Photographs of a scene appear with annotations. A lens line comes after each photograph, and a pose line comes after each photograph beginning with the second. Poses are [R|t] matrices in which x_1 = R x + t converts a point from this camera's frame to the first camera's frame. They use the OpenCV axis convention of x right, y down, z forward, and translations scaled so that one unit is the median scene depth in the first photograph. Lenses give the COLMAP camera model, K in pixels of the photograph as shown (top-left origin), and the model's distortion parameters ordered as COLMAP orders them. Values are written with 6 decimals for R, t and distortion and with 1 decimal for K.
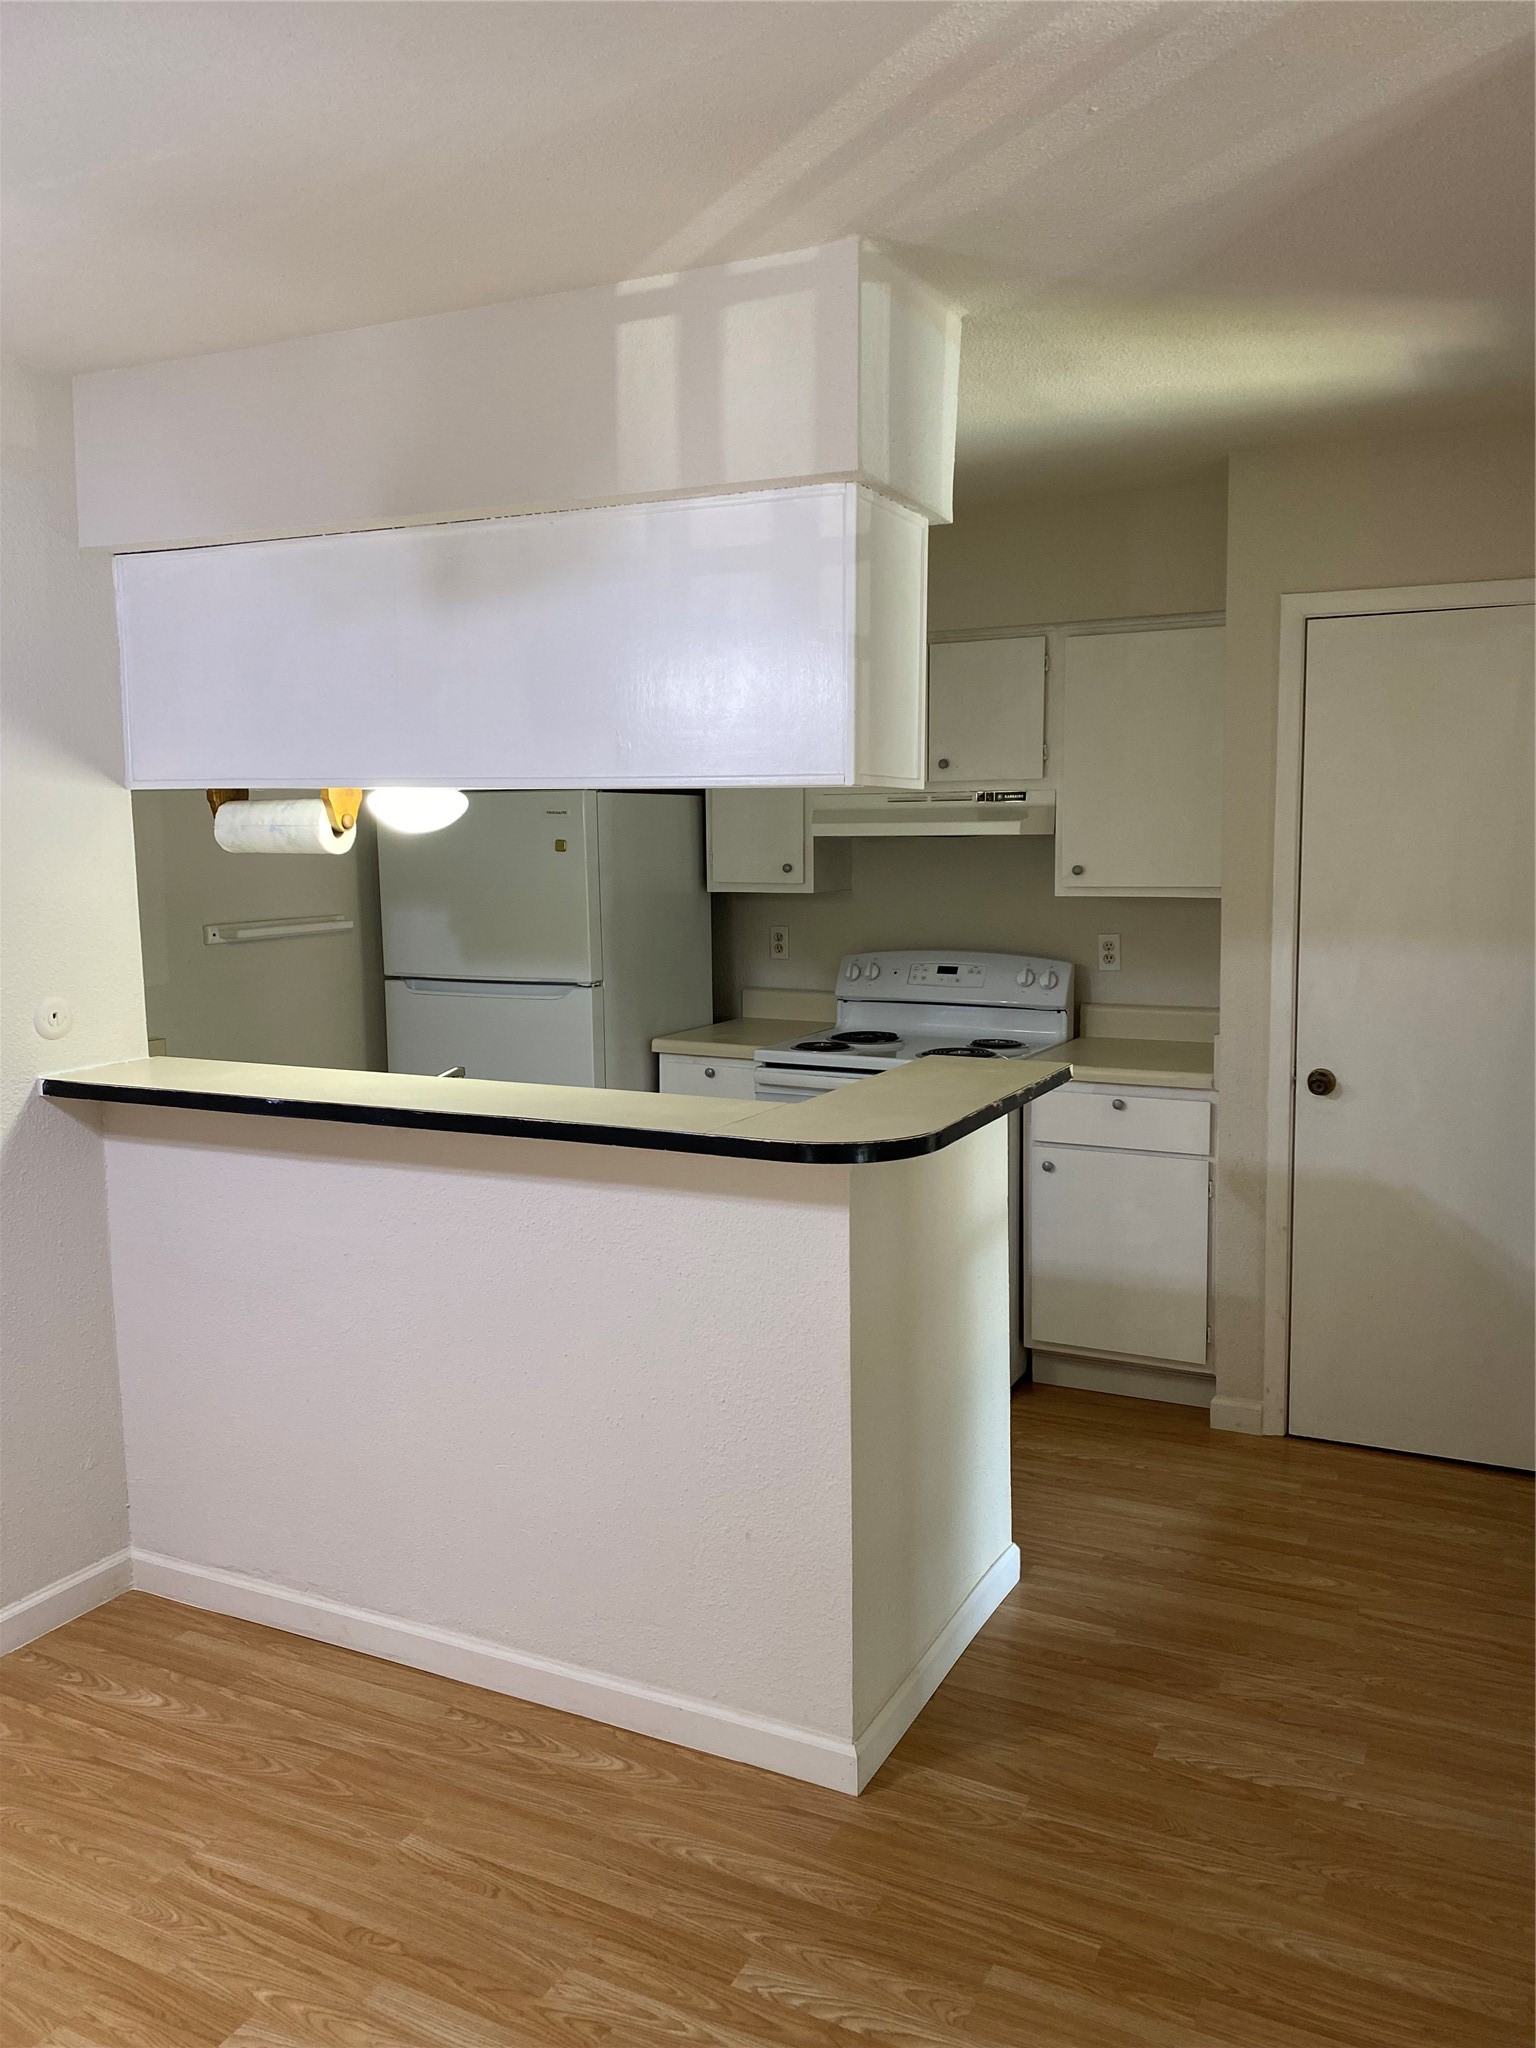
lens RADIAL K [[1573.9, 0, 765.9], [0, 1573.9, 1013.9], [0, 0, 1]] dist [0.079494, -0.077067]
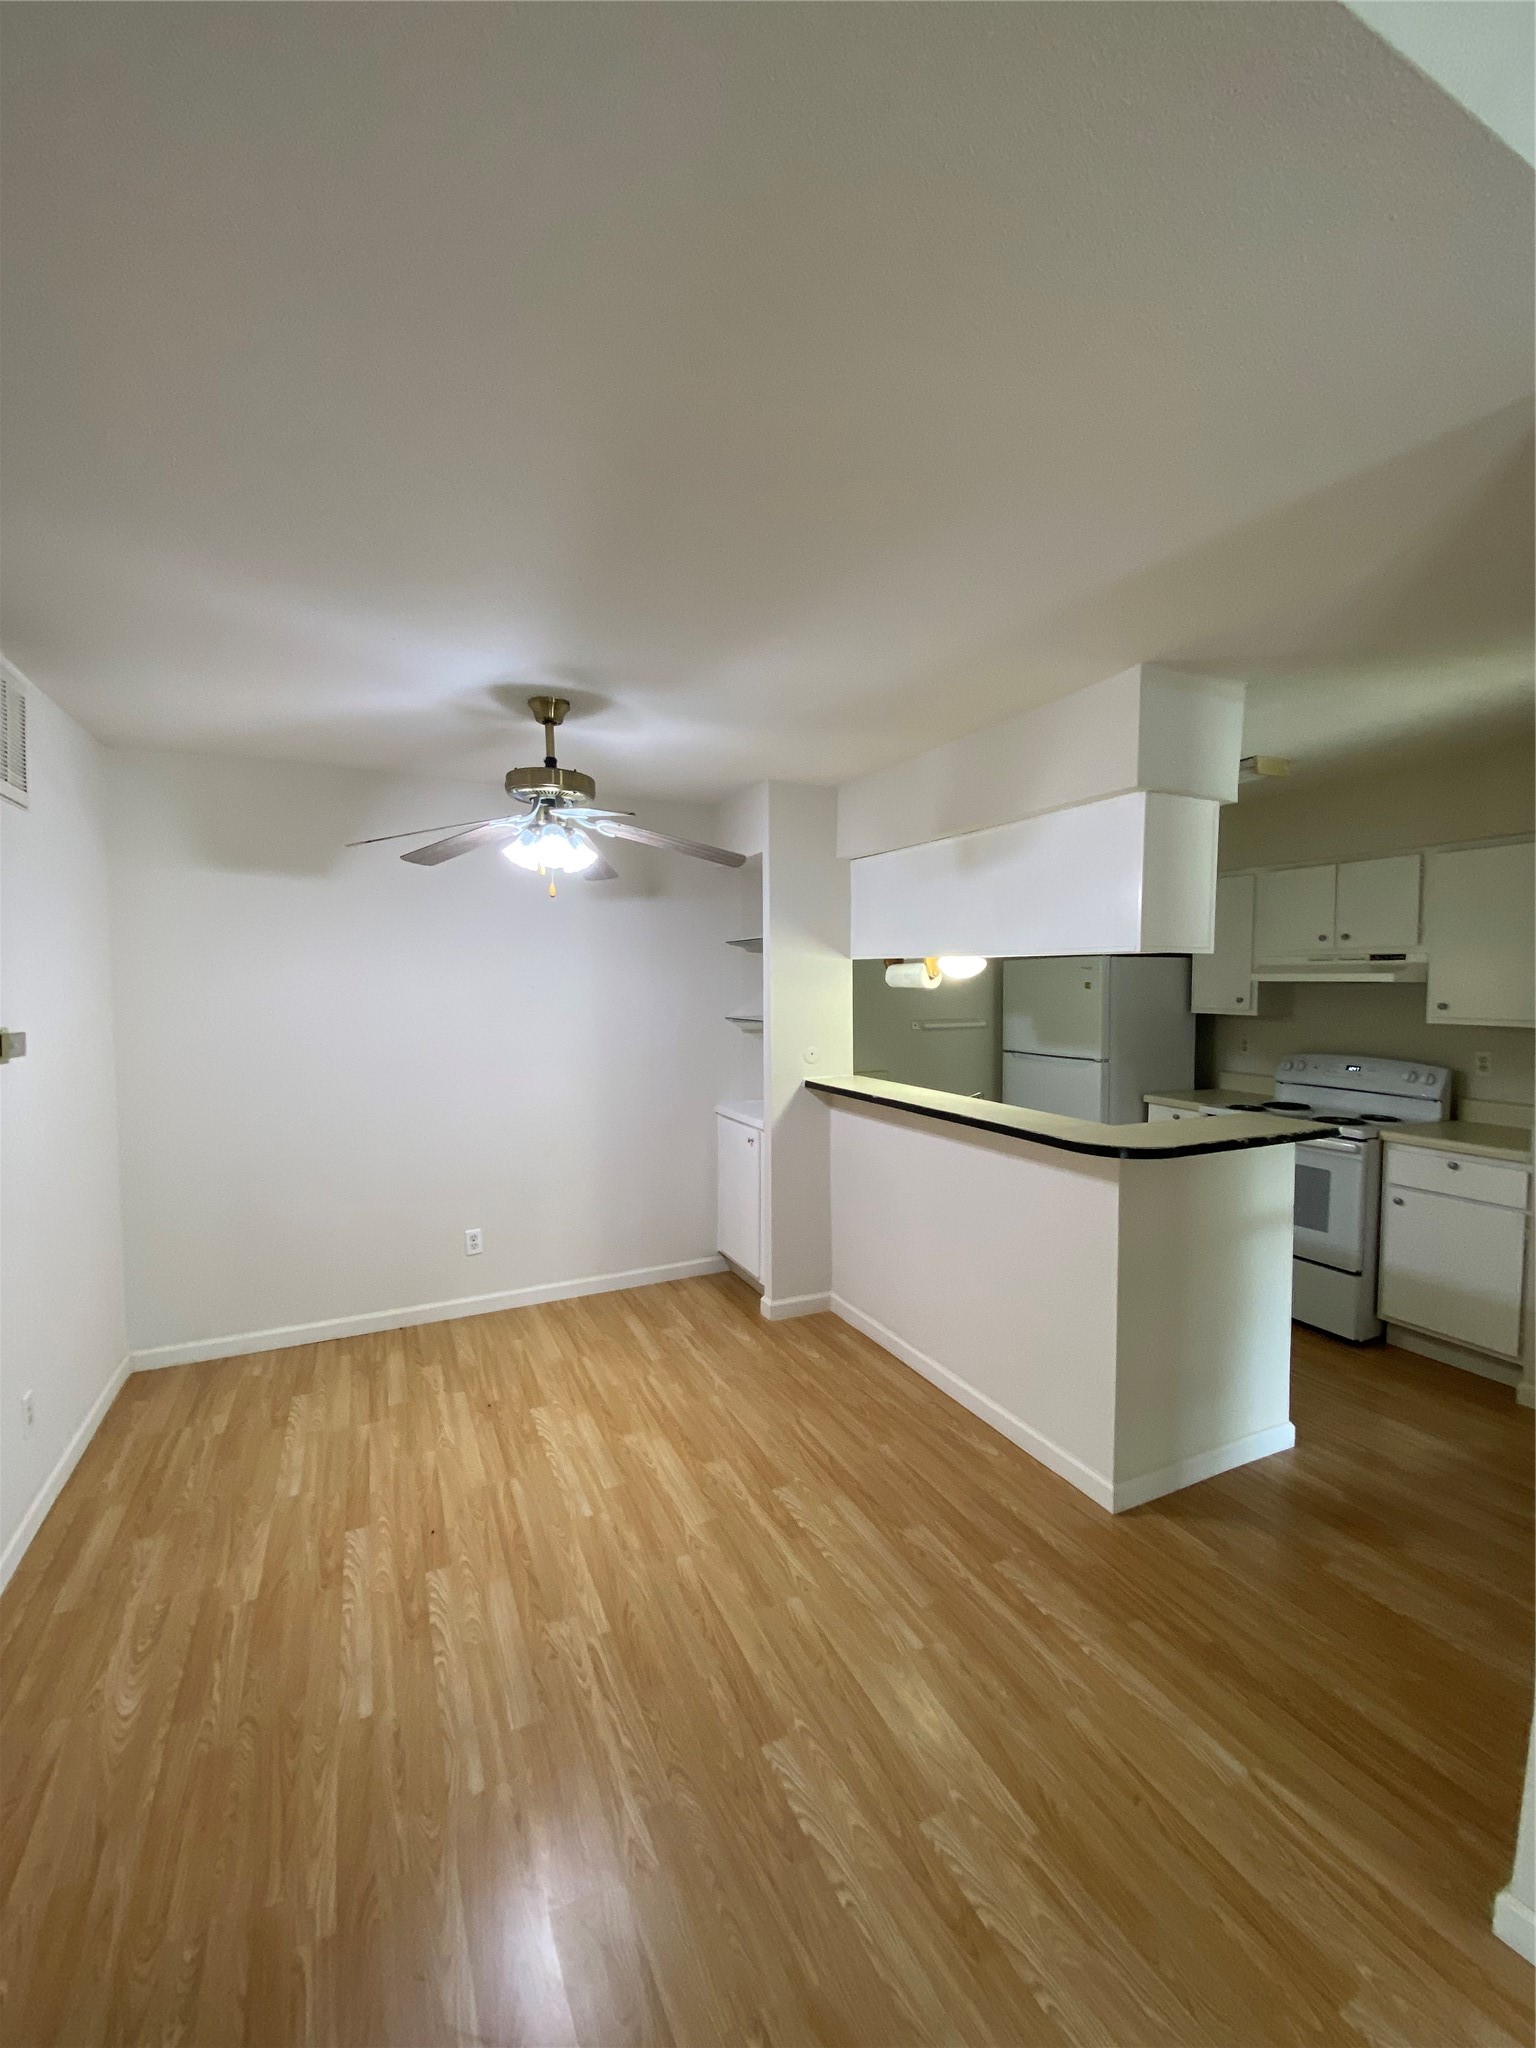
lens RADIAL K [[826.8, 0, 768.0], [0, 826.8, 1024.0], [0, 0, 1]] dist [0.059020, -0.041903]
pose [[0.796145, 0.041235, -0.603700, 0.228834], [-0.077220, 0.996442, -0.033776, 0.002478], [0.600159, 0.073508, 0.796496, -0.020079]]
